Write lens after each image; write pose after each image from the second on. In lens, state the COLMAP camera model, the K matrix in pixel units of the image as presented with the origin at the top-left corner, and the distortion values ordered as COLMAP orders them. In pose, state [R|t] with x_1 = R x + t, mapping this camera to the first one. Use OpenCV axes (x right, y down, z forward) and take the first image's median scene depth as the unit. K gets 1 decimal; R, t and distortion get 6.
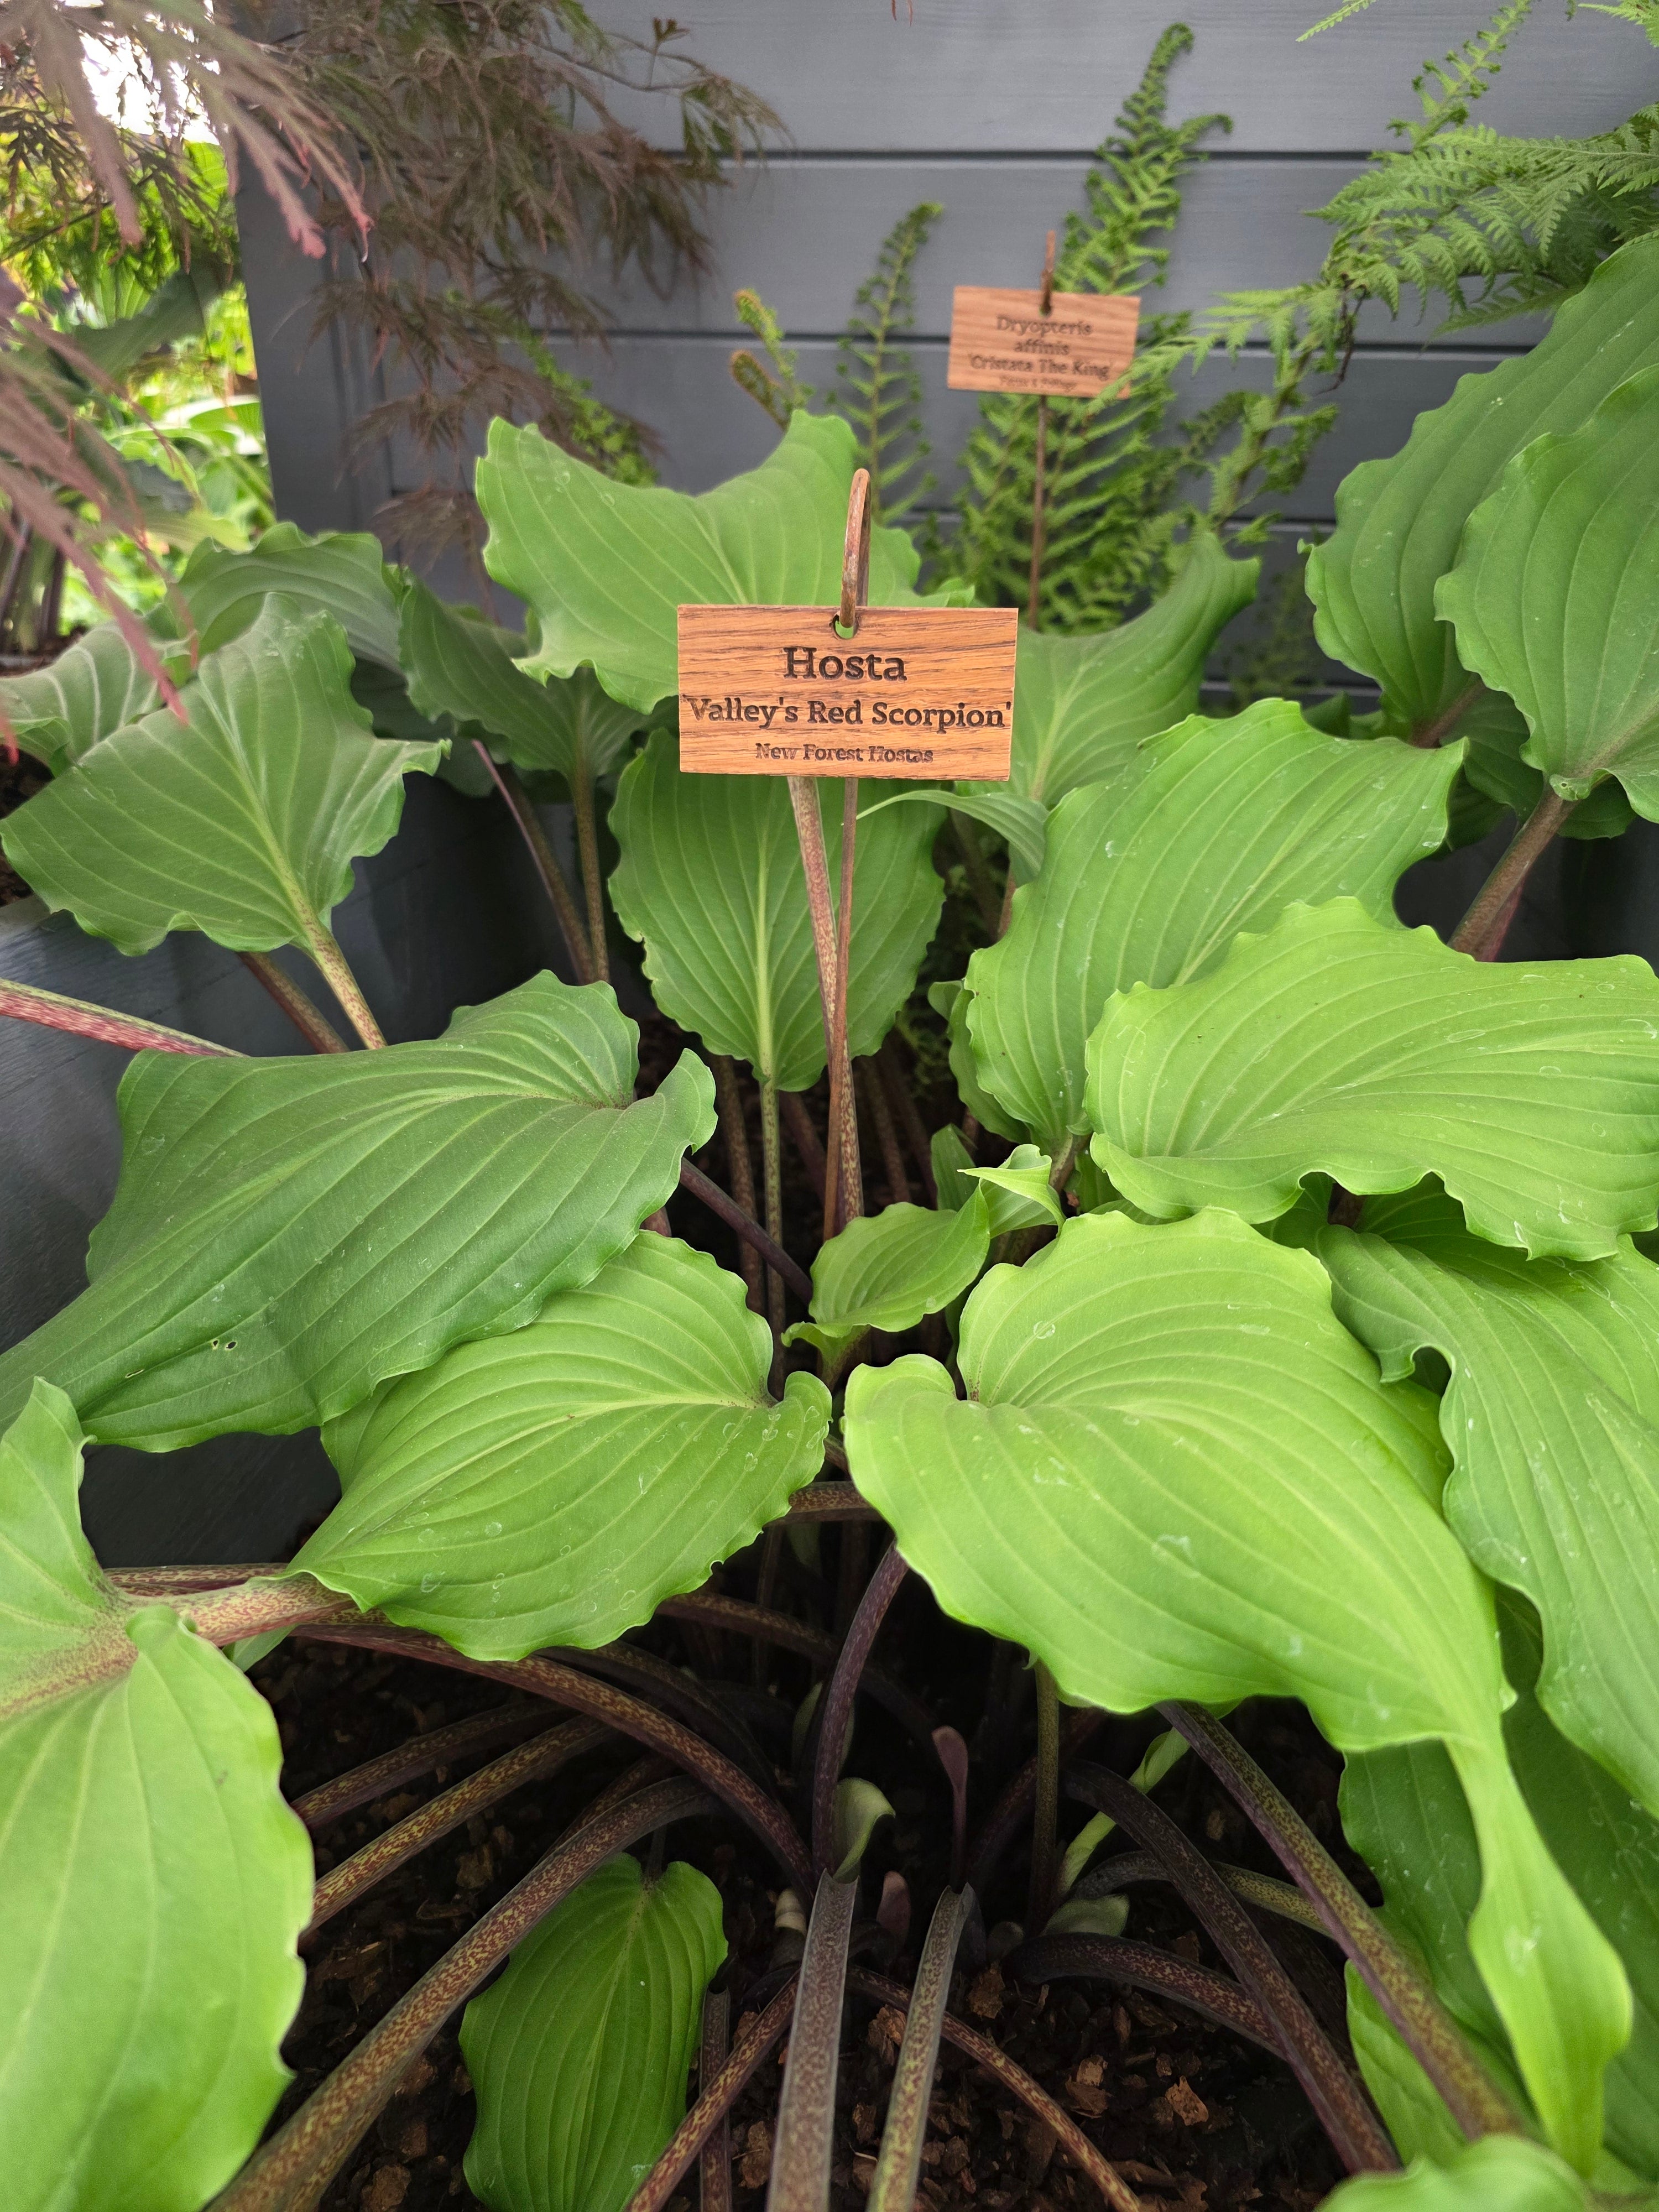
lens RADIAL K [[1509.2, 0, 825.6], [0, 1509.2, 1091.0], [0, 0, 1]] dist [0.019276, 0.000501]
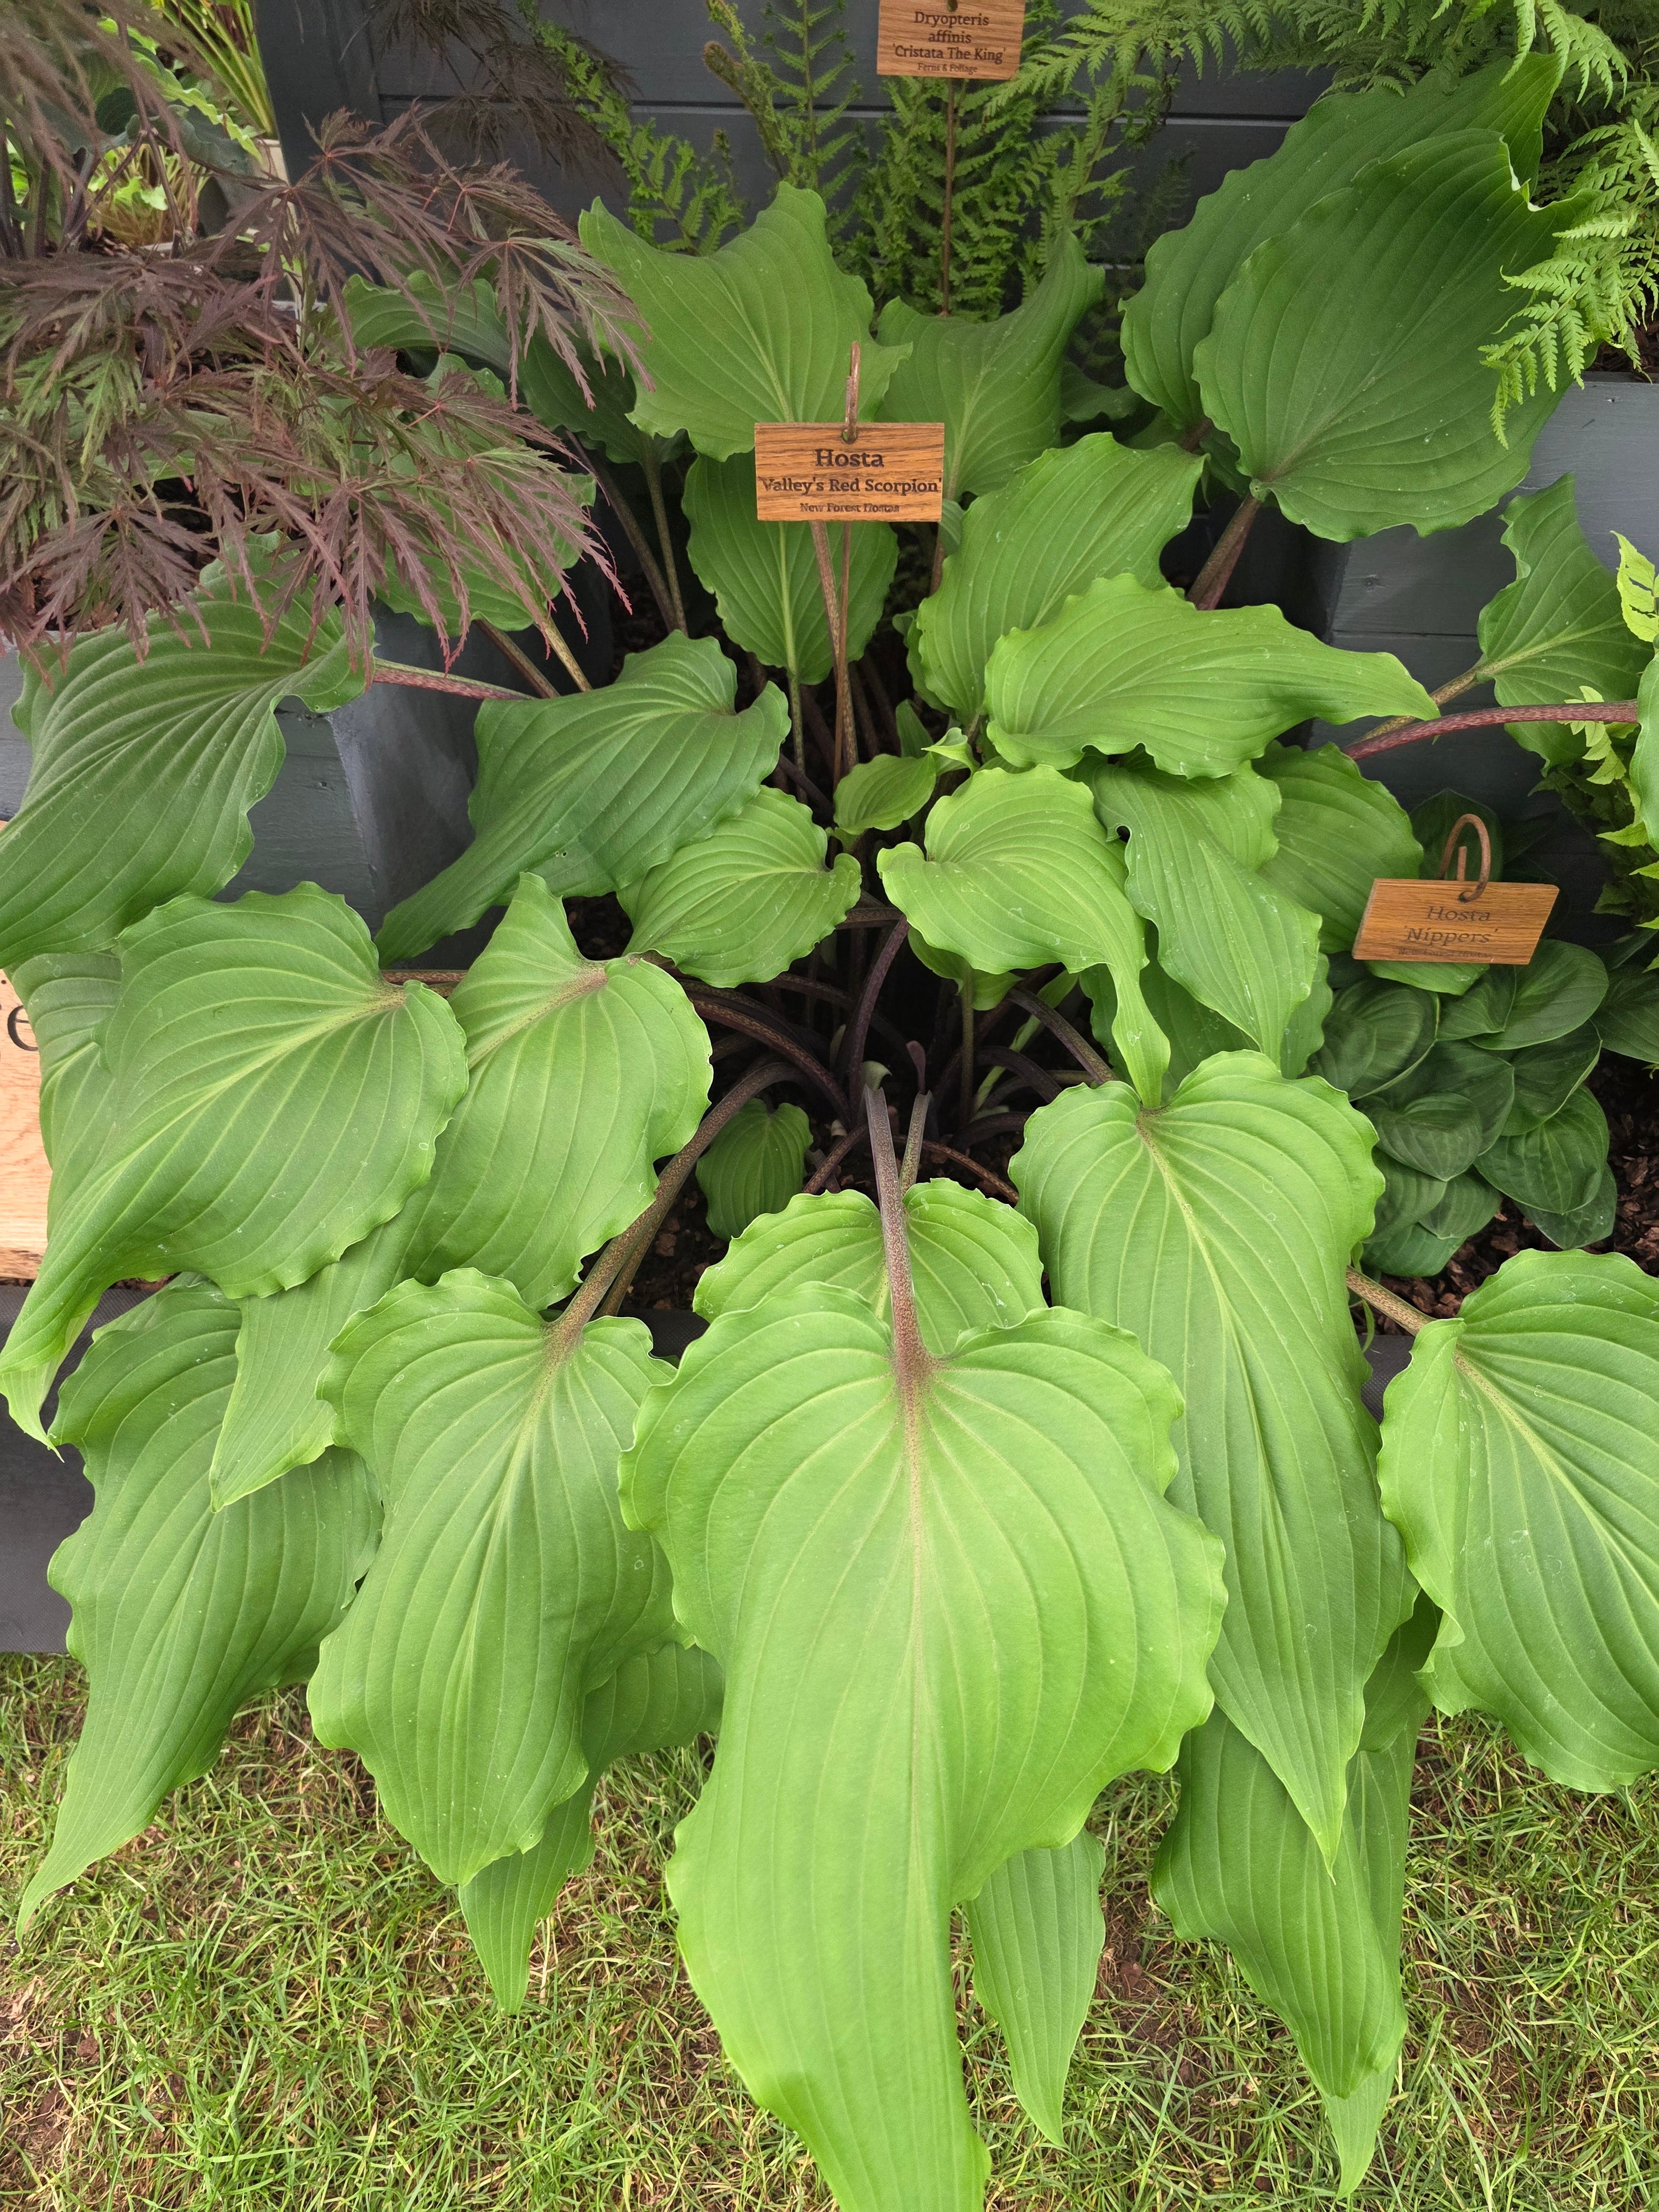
lens RADIAL K [[1550.7, 0, 833.8], [0, 1550.7, 1107.3], [0, 0, 1]] dist [0.054166, -0.054281]
pose [[0.996596, -0.064739, 0.051039, -0.142842], [0.043548, 0.939102, 0.340869, -0.181441], [-0.069998, -0.337486, 0.938725, -0.954239]]
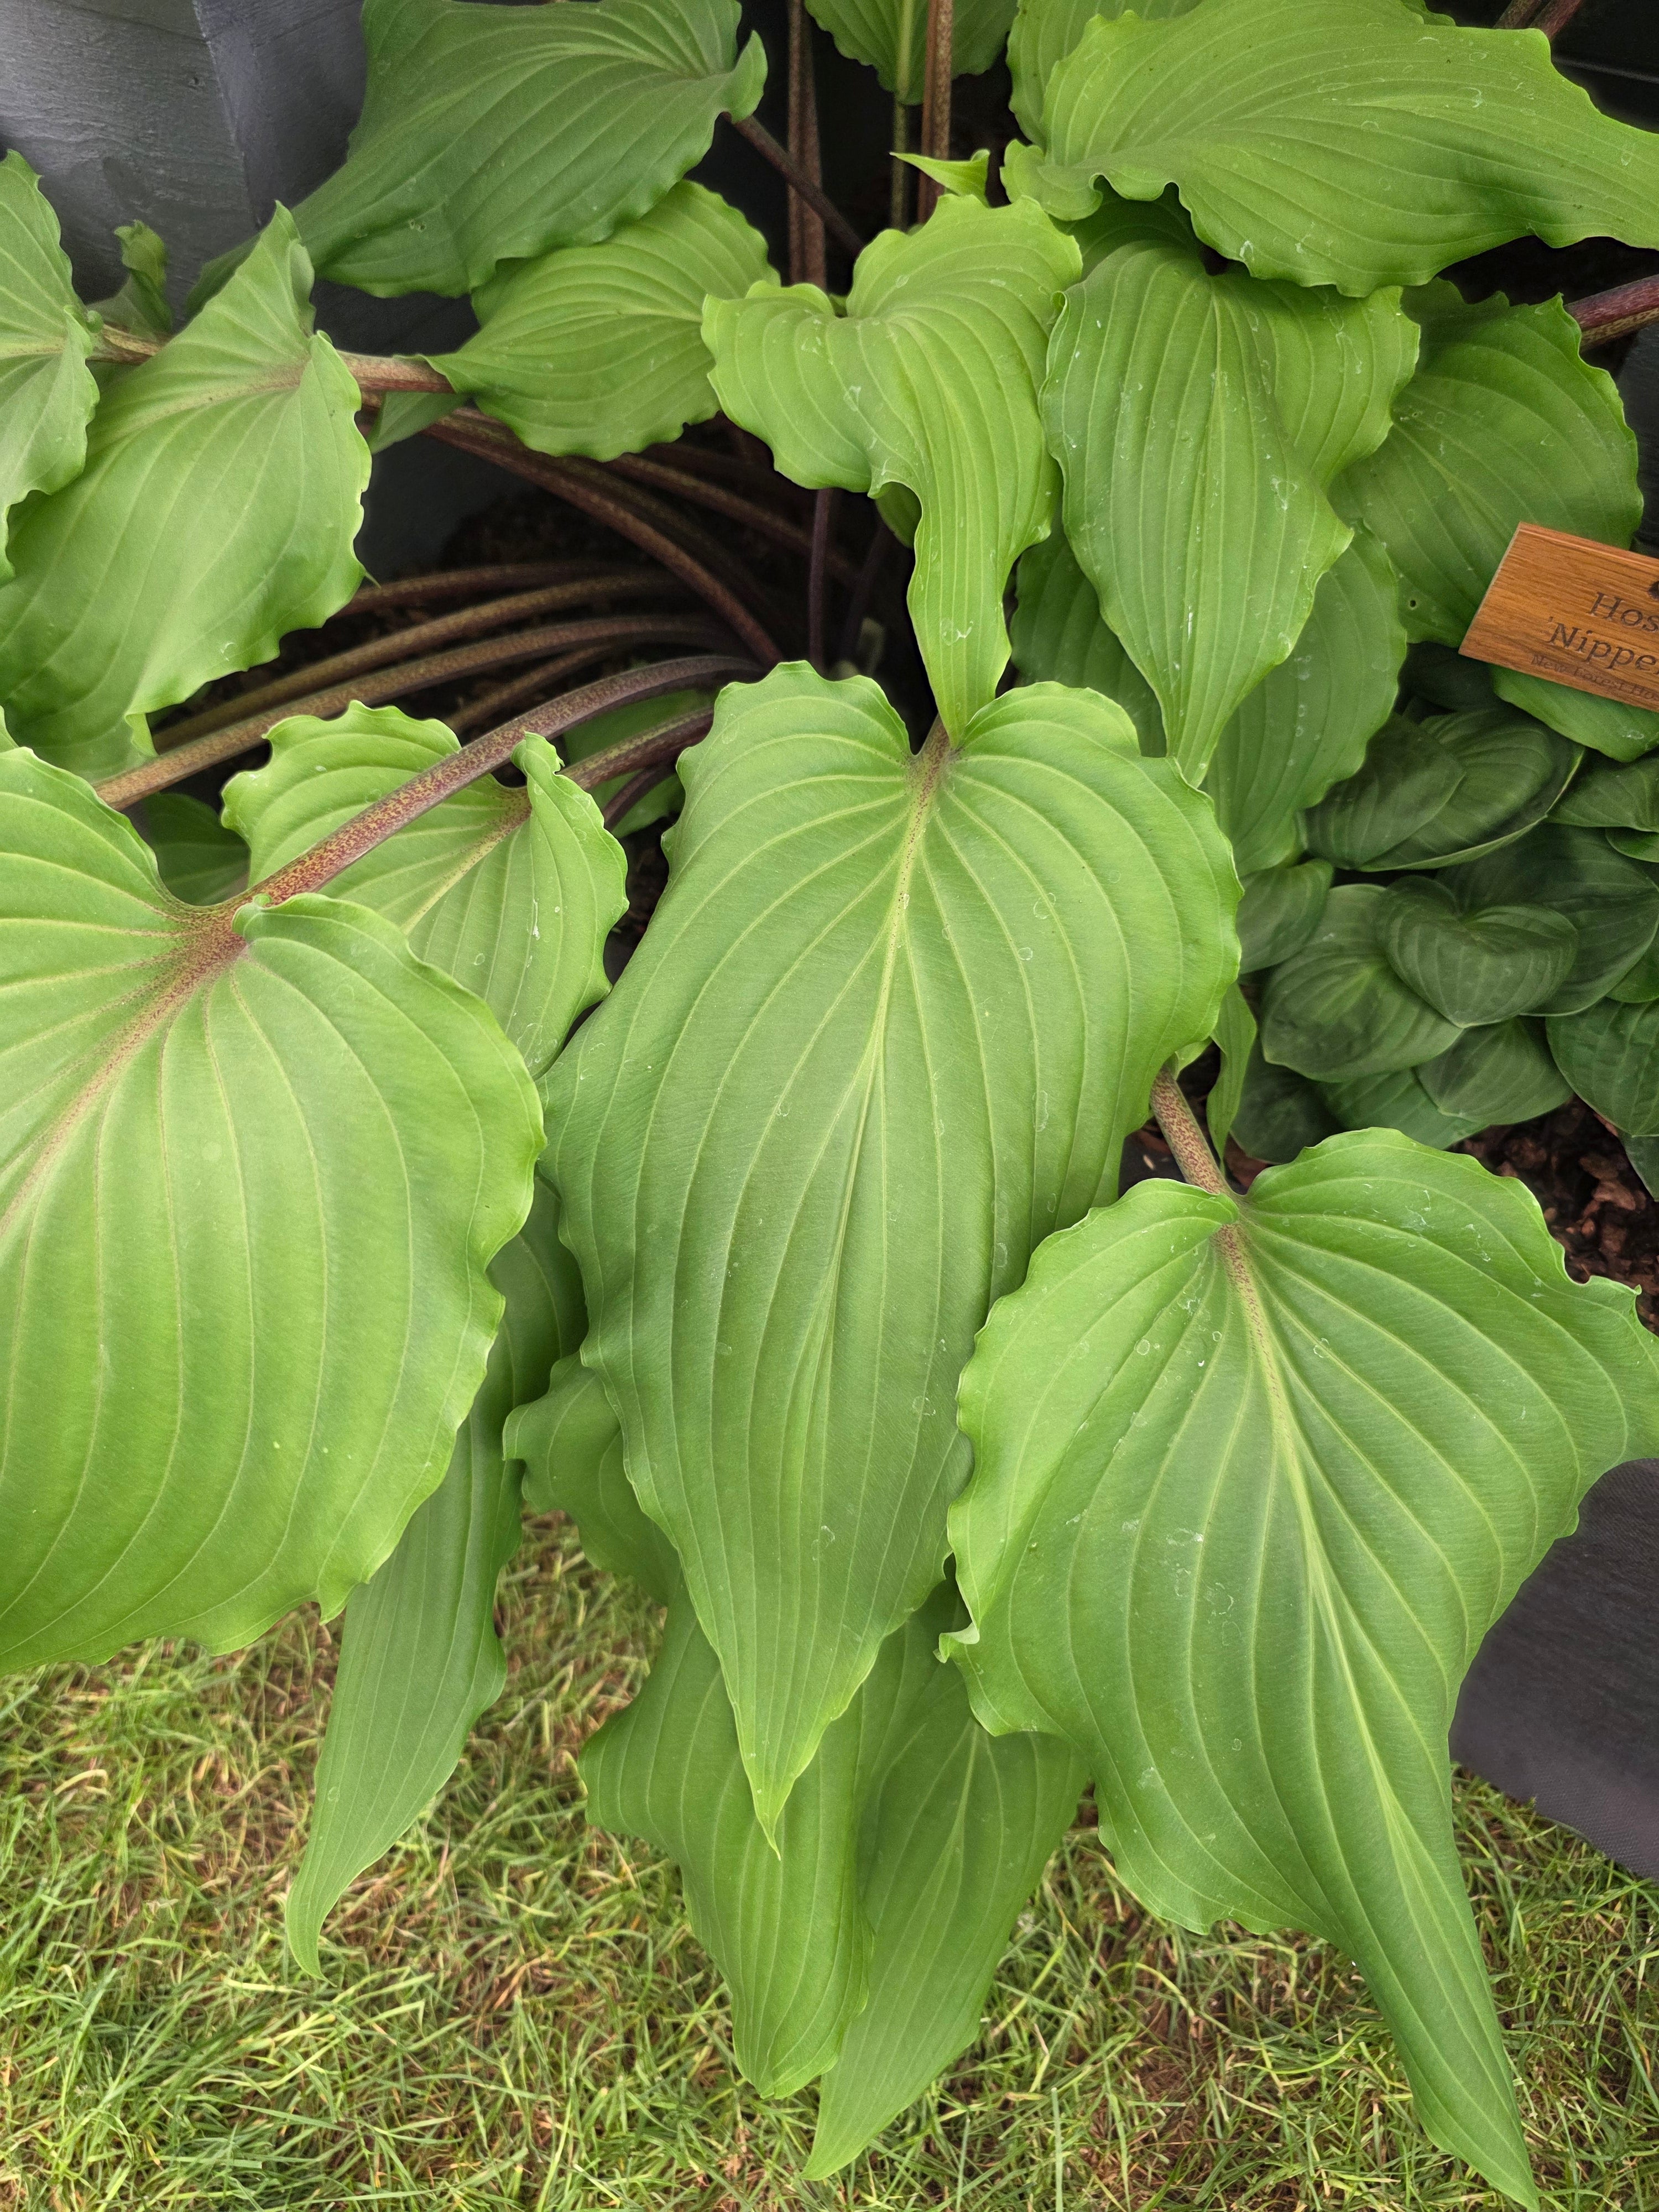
lens RADIAL K [[1540.0, 0, 831.3], [0, 1540.0, 1098.5], [0, 0, 1]] dist [0.023334, -0.030542]
pose [[0.939864, 0.264740, -0.215797, 0.477860], [-0.121305, 0.849365, 0.513677, 0.057578], [0.319281, -0.456609, 0.830402, -0.464889]]
